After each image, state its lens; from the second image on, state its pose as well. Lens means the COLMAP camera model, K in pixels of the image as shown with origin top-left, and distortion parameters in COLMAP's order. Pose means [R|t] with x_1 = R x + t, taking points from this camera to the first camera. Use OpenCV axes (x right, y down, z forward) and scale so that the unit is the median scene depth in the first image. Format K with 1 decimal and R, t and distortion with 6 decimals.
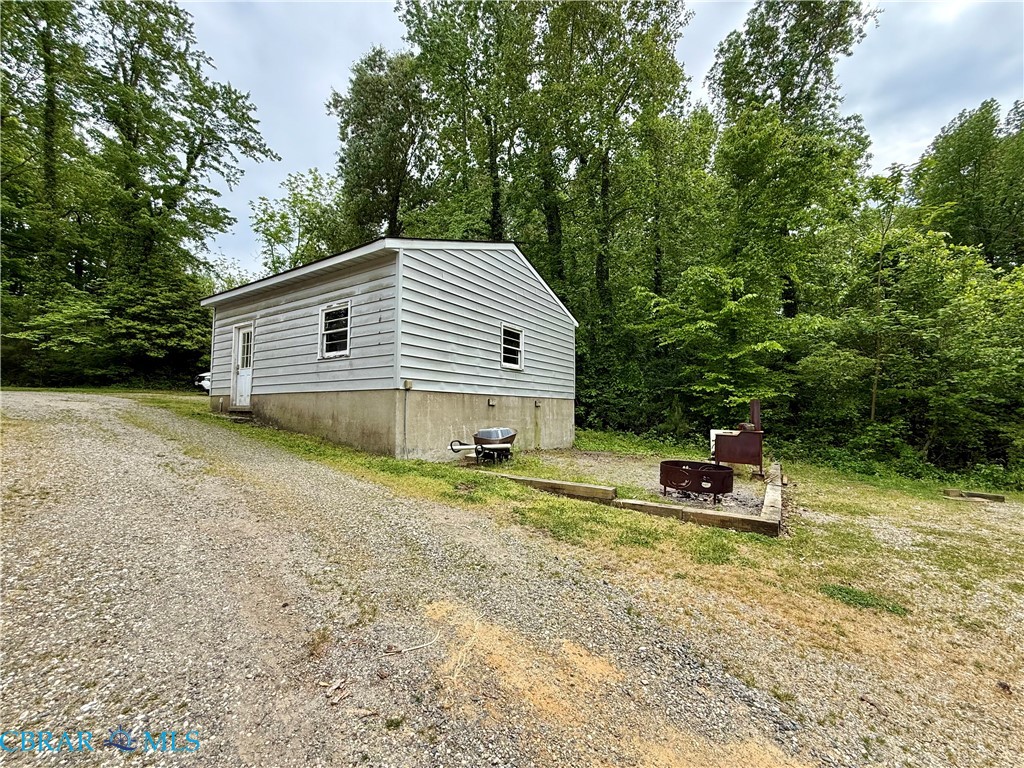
lens RADIAL K [[409.9, 0, 512.0], [0, 409.9, 384.0], [0, 0, 1]] dist [0.004323, -0.000197]
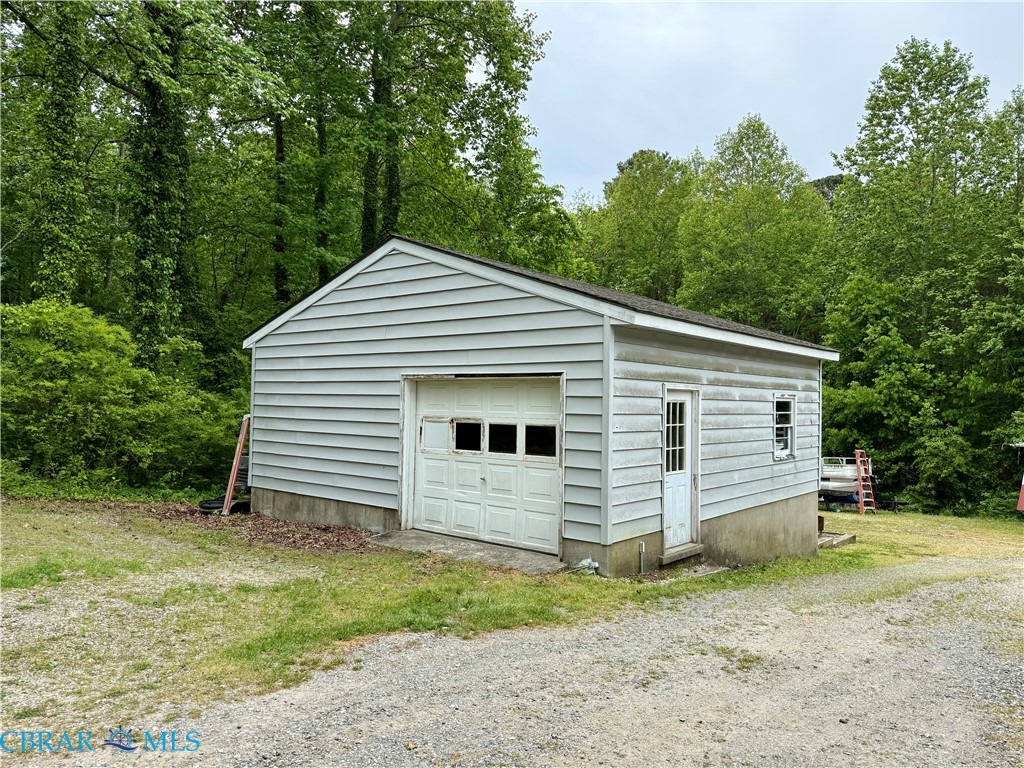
lens RADIAL K [[730.8, 0, 512.0], [0, 730.8, 384.0], [0, 0, 1]] dist [0.000563, -0.000121]
pose [[0.120394, 0.021815, 0.992486, -1.756160], [-0.081009, 0.996640, -0.012079, -0.135284], [-0.989415, -0.078946, 0.121757, 1.221909]]
